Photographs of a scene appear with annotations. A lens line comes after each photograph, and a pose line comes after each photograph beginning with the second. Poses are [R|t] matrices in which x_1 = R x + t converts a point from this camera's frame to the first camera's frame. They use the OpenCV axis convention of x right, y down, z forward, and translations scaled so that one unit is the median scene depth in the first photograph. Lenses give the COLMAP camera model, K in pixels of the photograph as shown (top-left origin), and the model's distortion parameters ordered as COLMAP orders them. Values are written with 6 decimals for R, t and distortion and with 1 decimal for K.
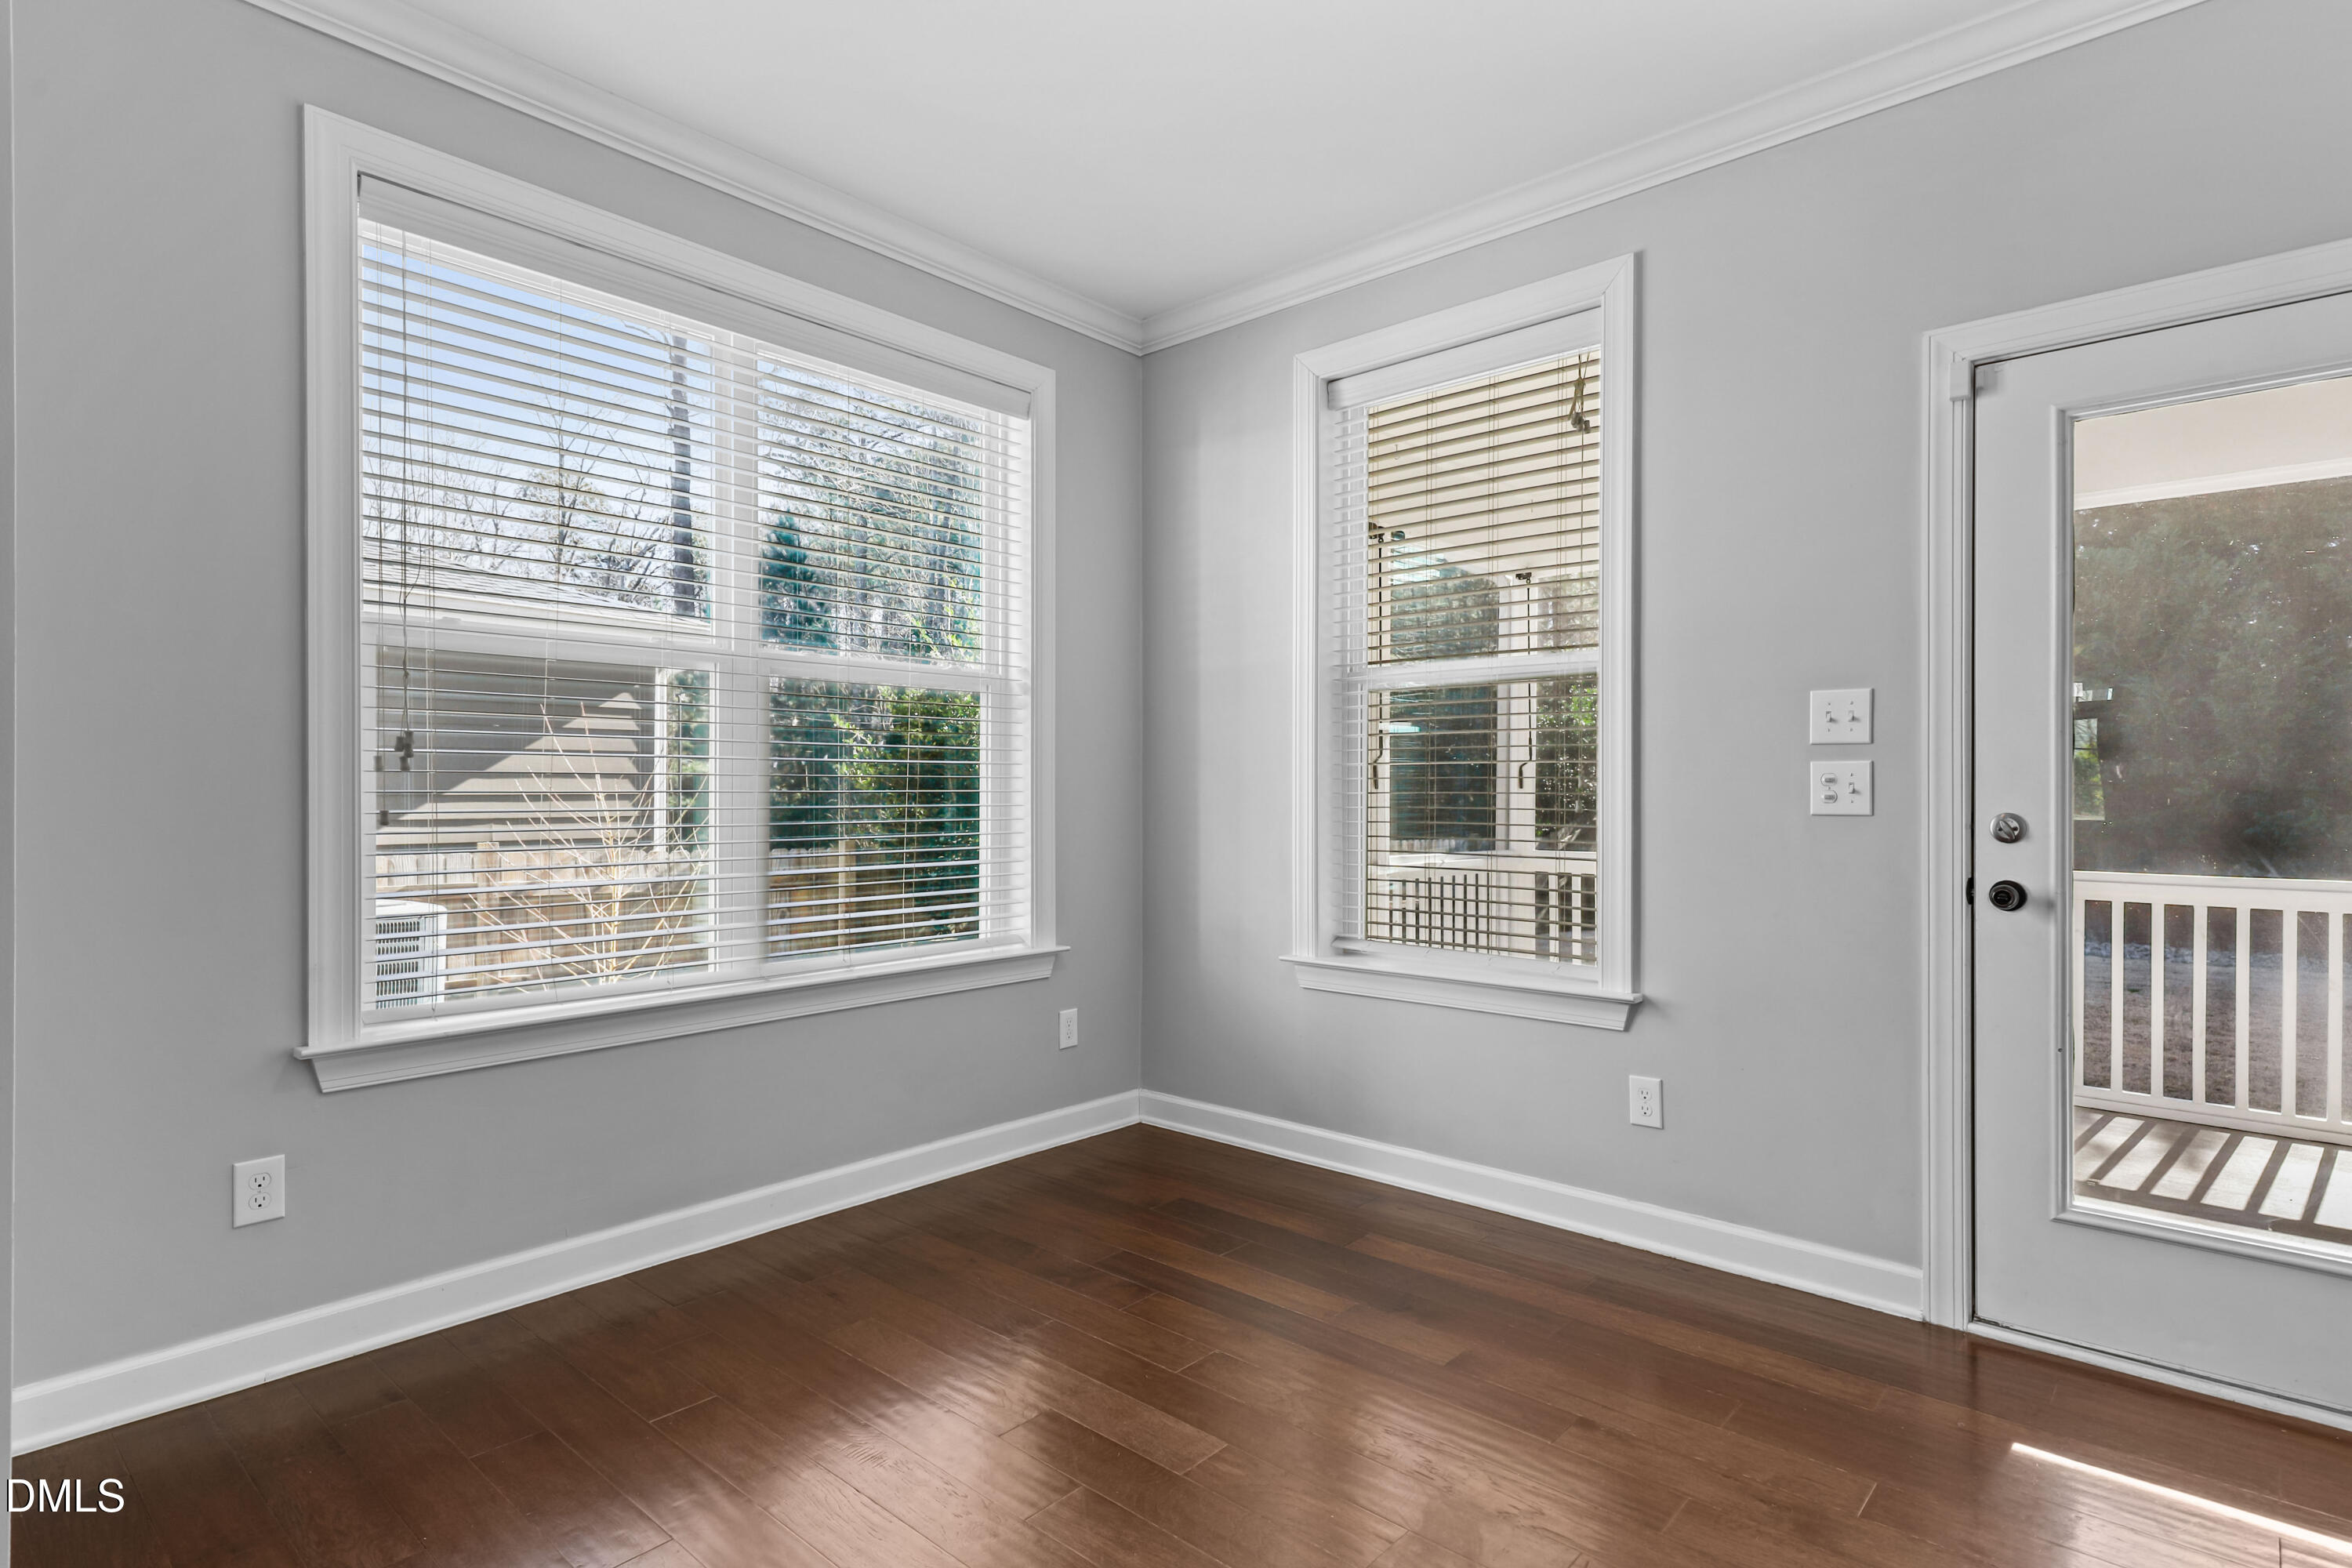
lens RADIAL K [[1173.3, 0, 1189.4], [0, 1173.3, 791.0], [0, 0, 1]] dist [0.001851, 0.000407]
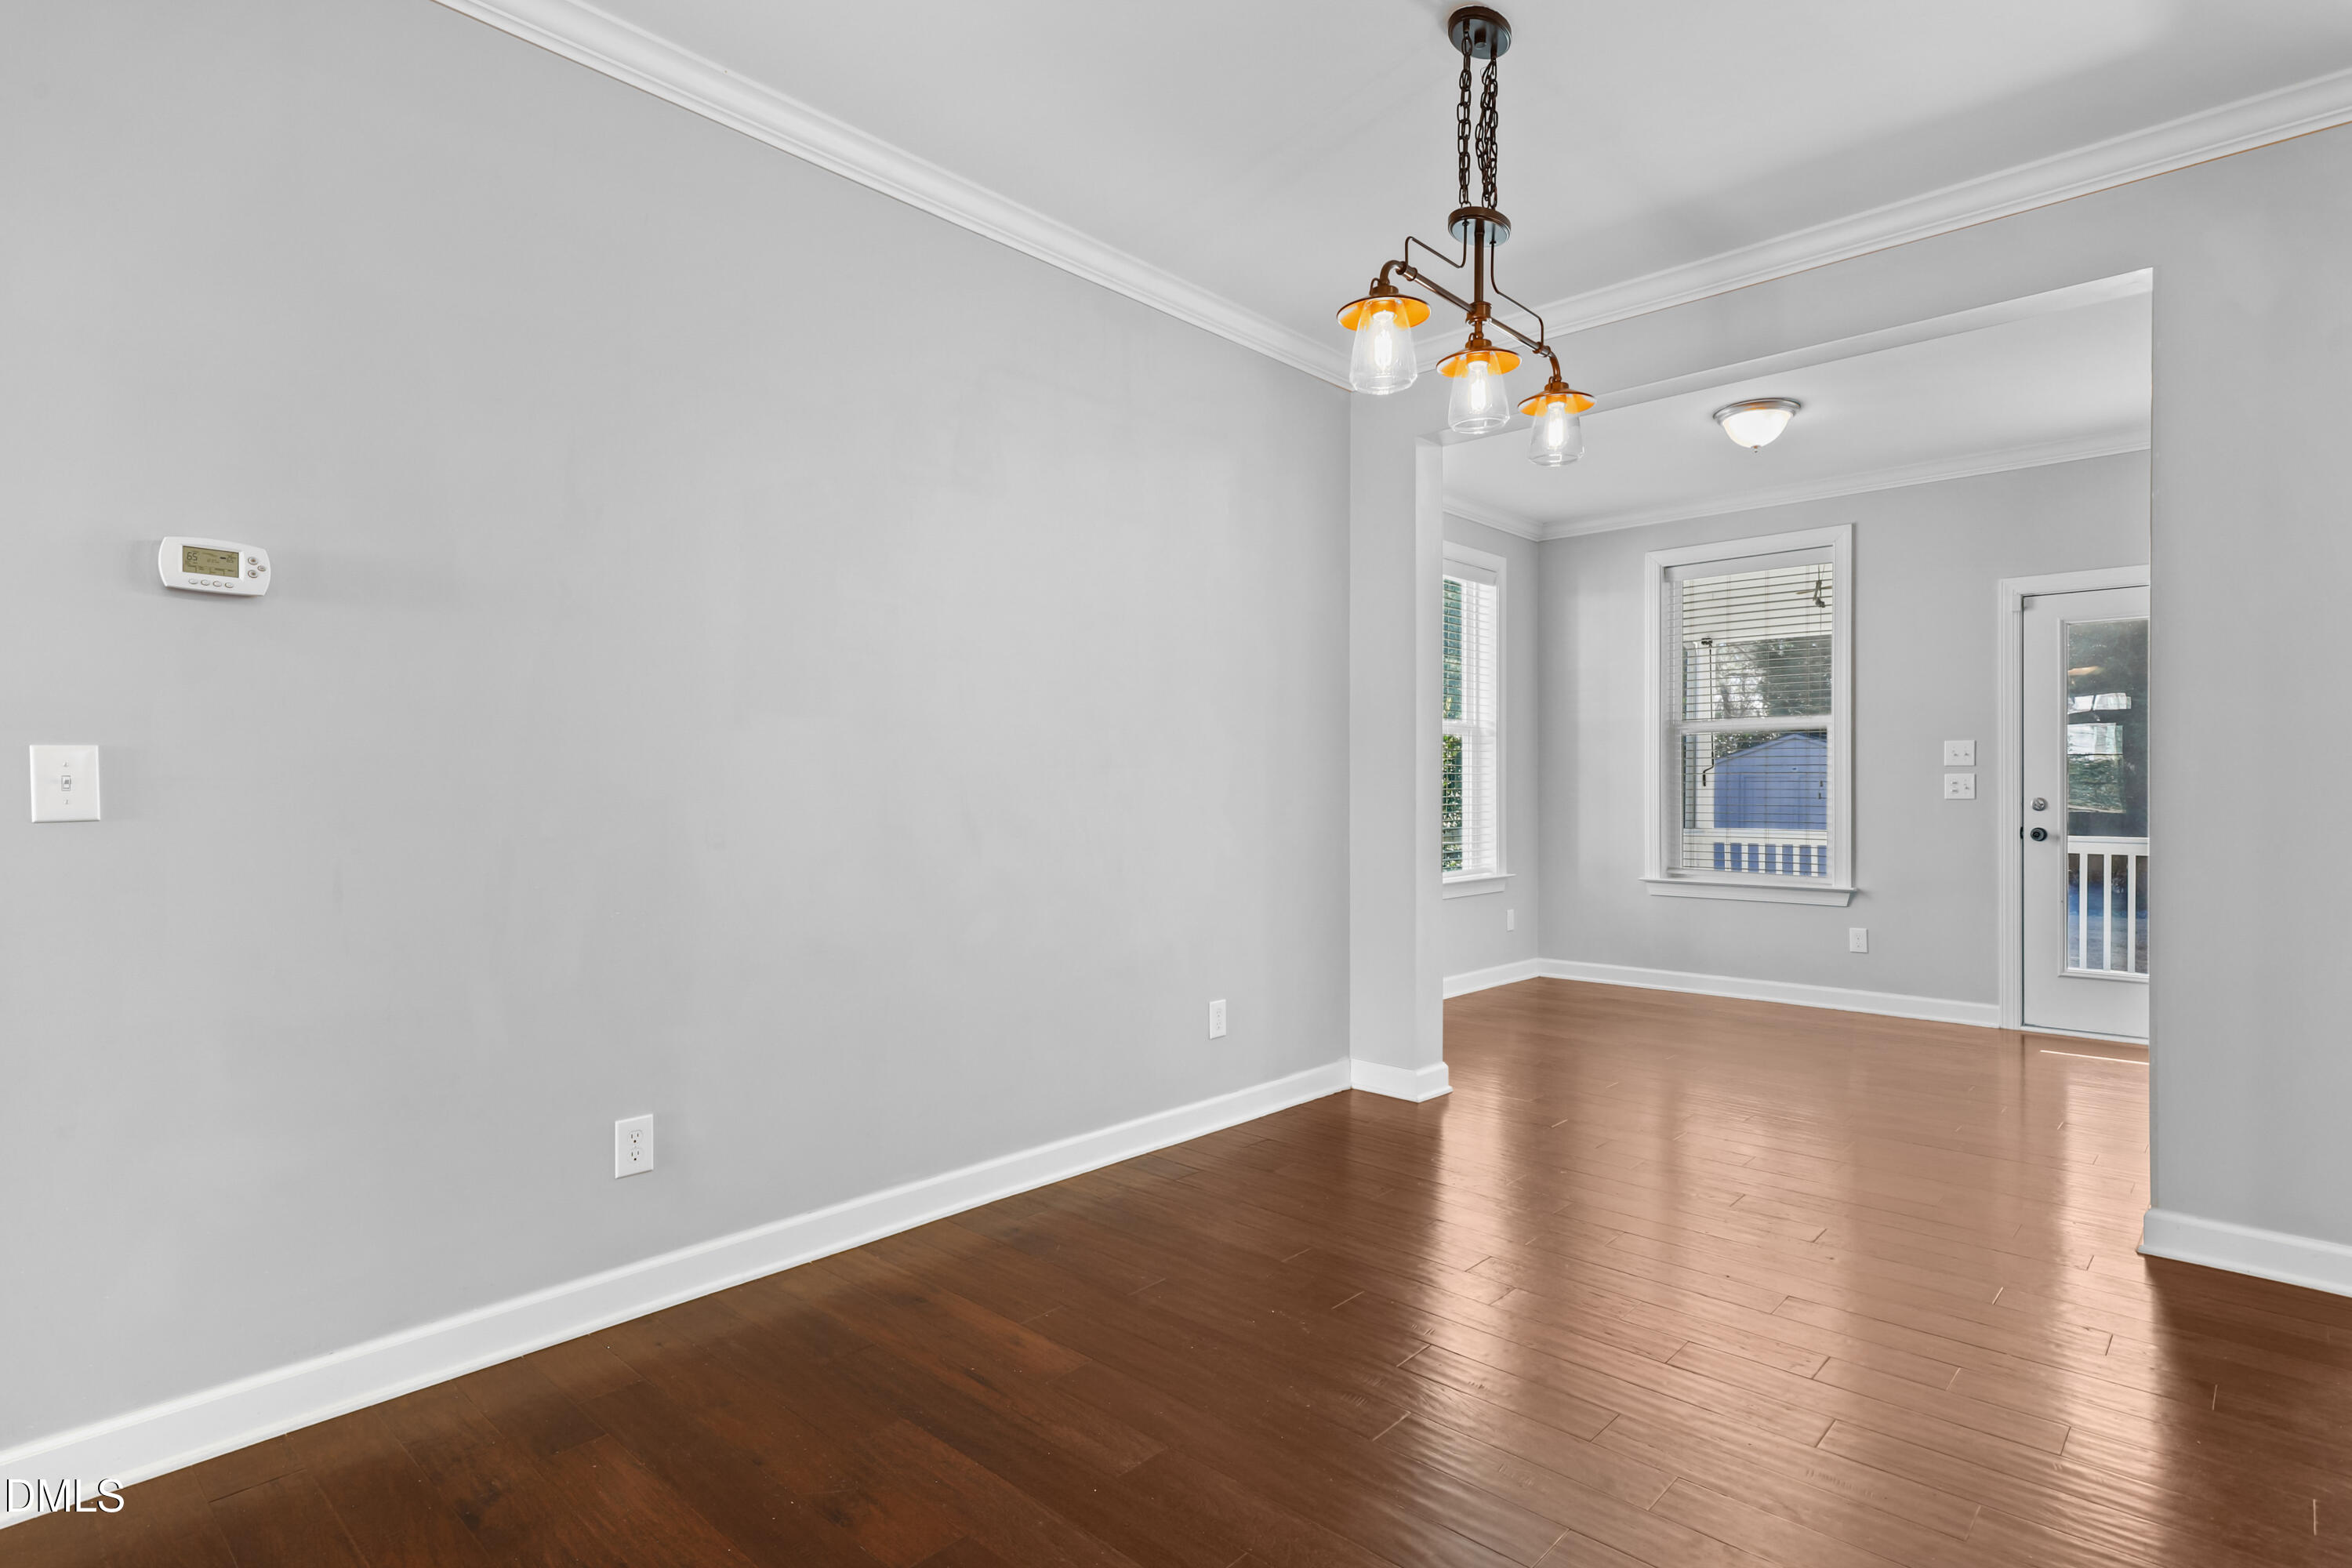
lens RADIAL K [[1173.3, 0, 1177.4], [0, 1173.3, 792.0], [0, 0, 1]] dist [0.001851, 0.000407]
pose [[0.999370, -0.002624, -0.035384, -0.678964], [0.002704, 0.999994, 0.002206, -0.000510], [0.035378, -0.002300, 0.999371, -1.017447]]
